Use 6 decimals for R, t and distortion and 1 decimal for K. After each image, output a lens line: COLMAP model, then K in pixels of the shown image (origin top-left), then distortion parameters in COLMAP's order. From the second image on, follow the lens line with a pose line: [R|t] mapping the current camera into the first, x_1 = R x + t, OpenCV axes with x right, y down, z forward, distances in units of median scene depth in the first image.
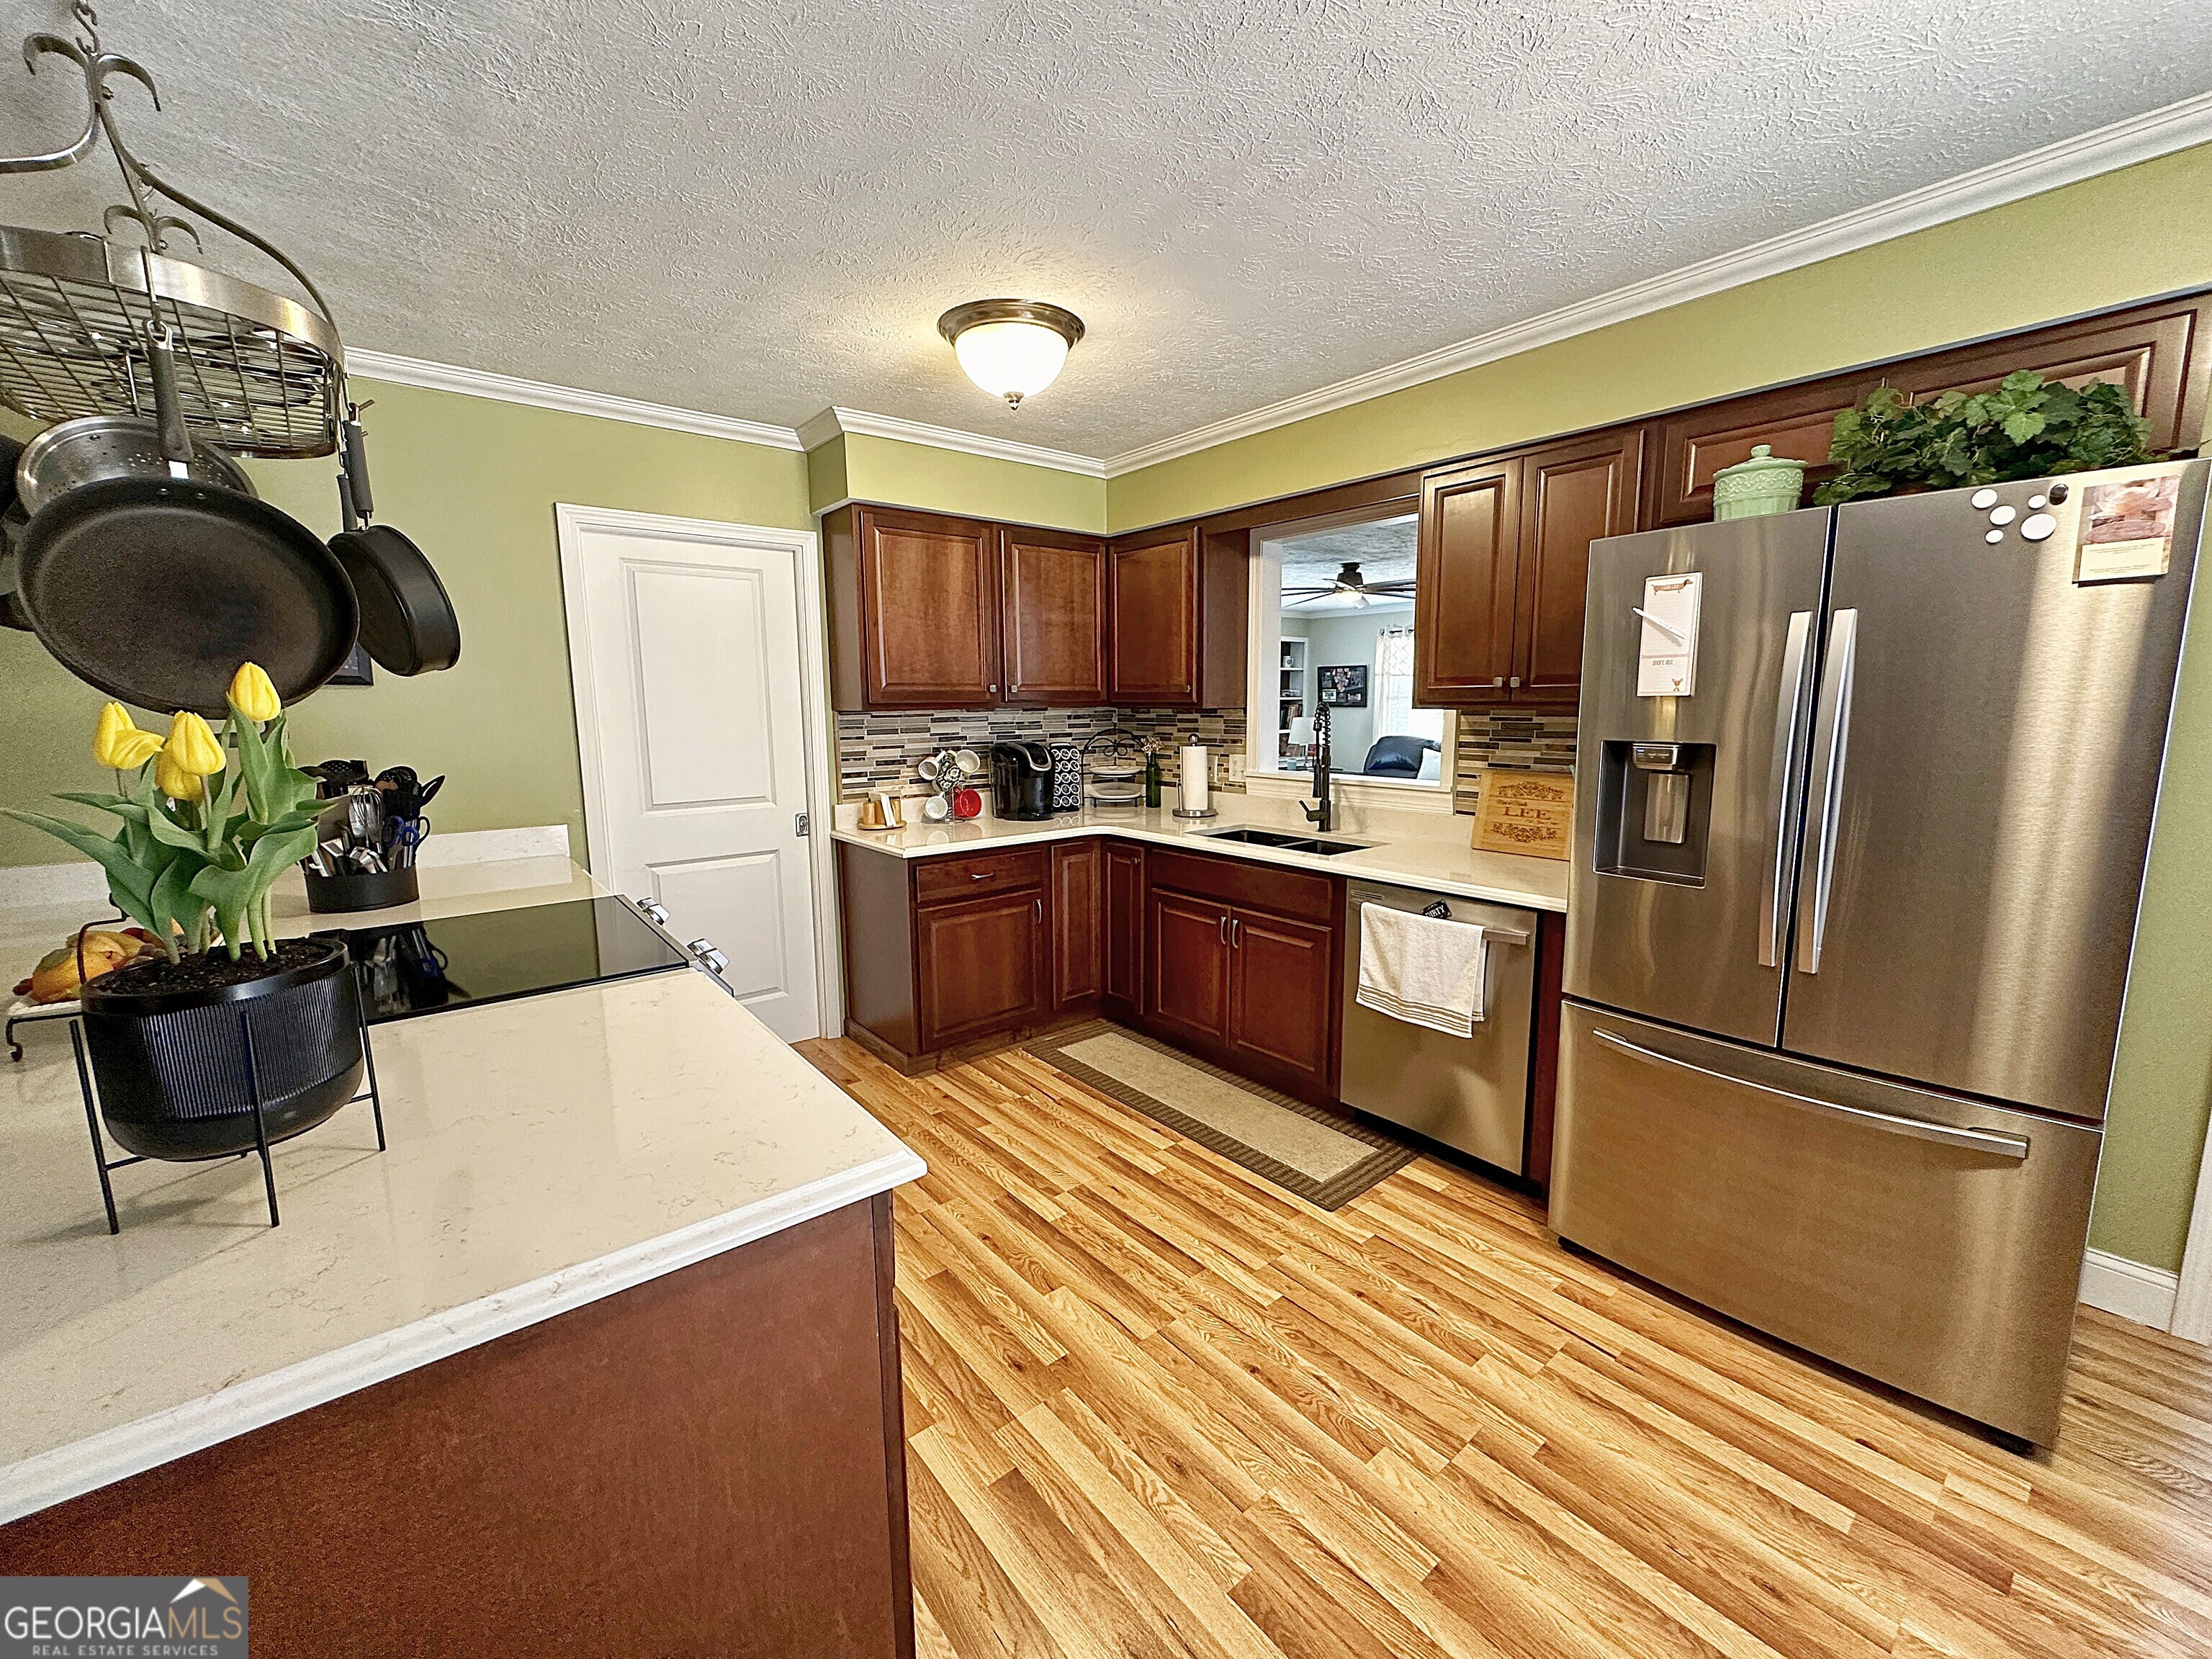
lens RADIAL K [[877.5, 0, 1106.0], [0, 877.5, 829.5], [0, 0, 1]] dist [-0.001801, -0.000381]
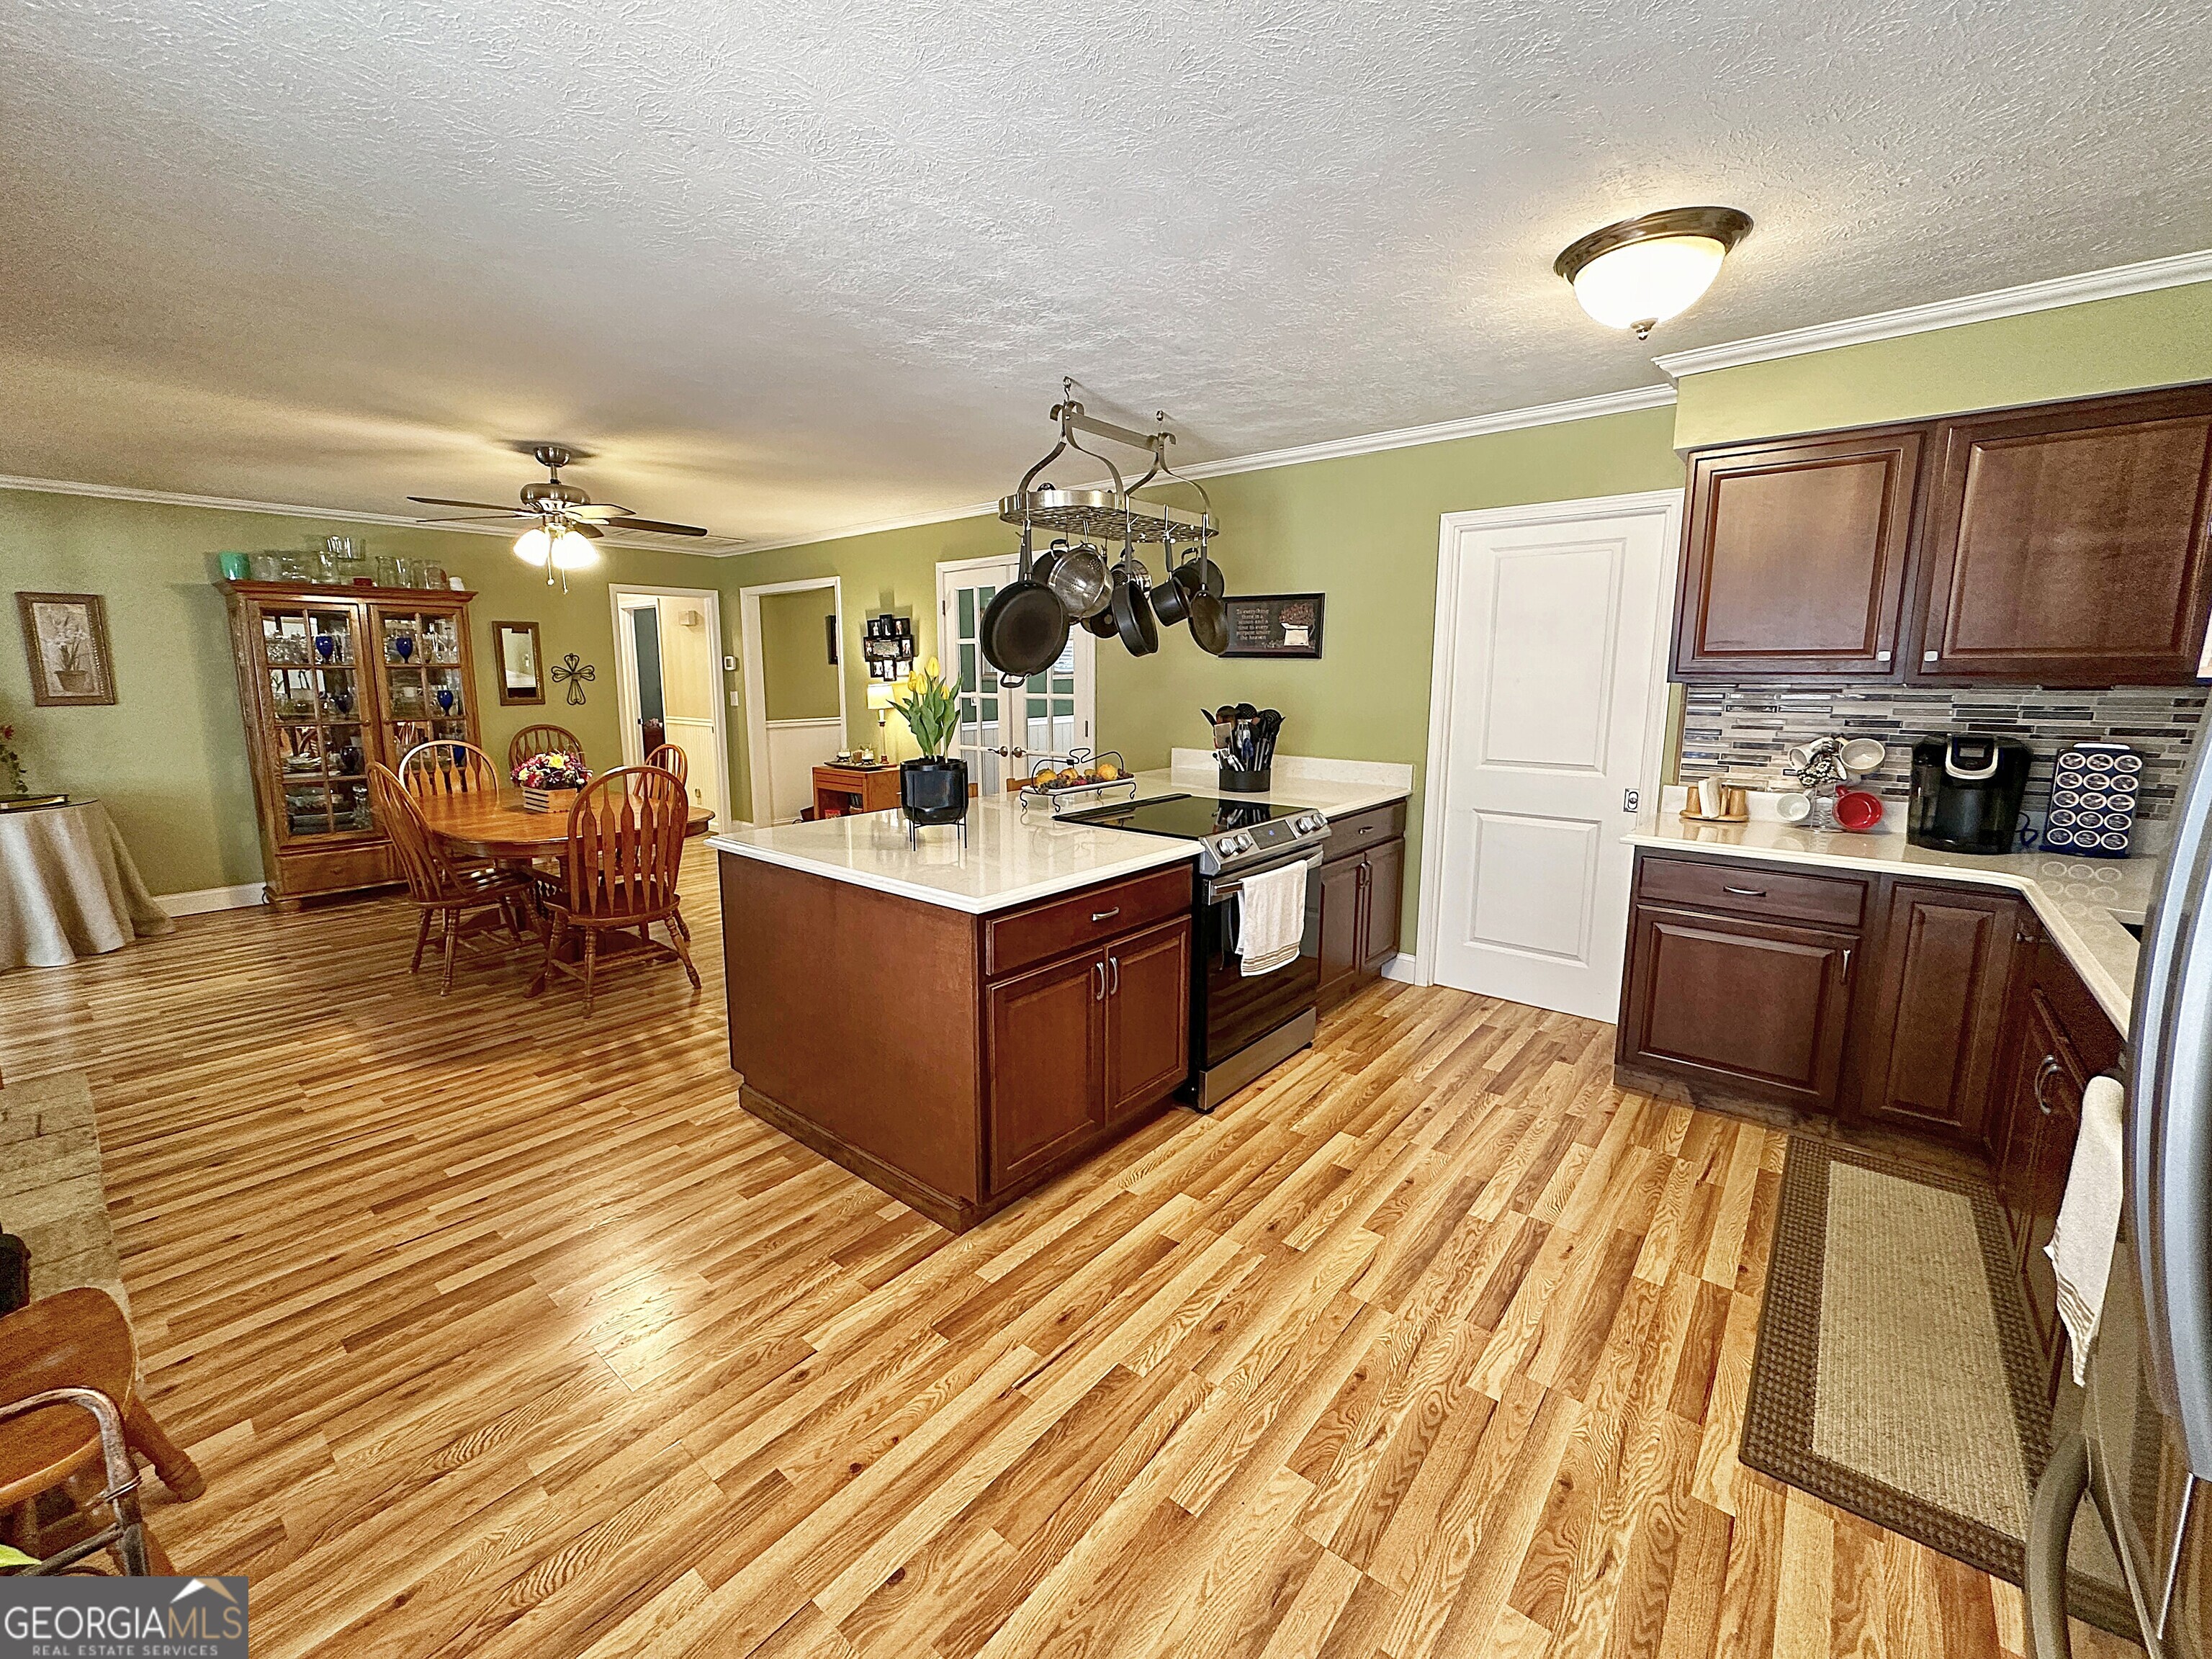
lens RADIAL K [[914.2, 0, 1097.9], [0, 914.2, 808.0], [0, 0, 1]] dist [0.000609, 0.000040]
pose [[0.192084, 0.154779, -0.969096, 0.673193], [-0.146332, 0.980962, 0.127670, -0.052476], [0.970408, 0.117286, 0.211076, 0.299955]]
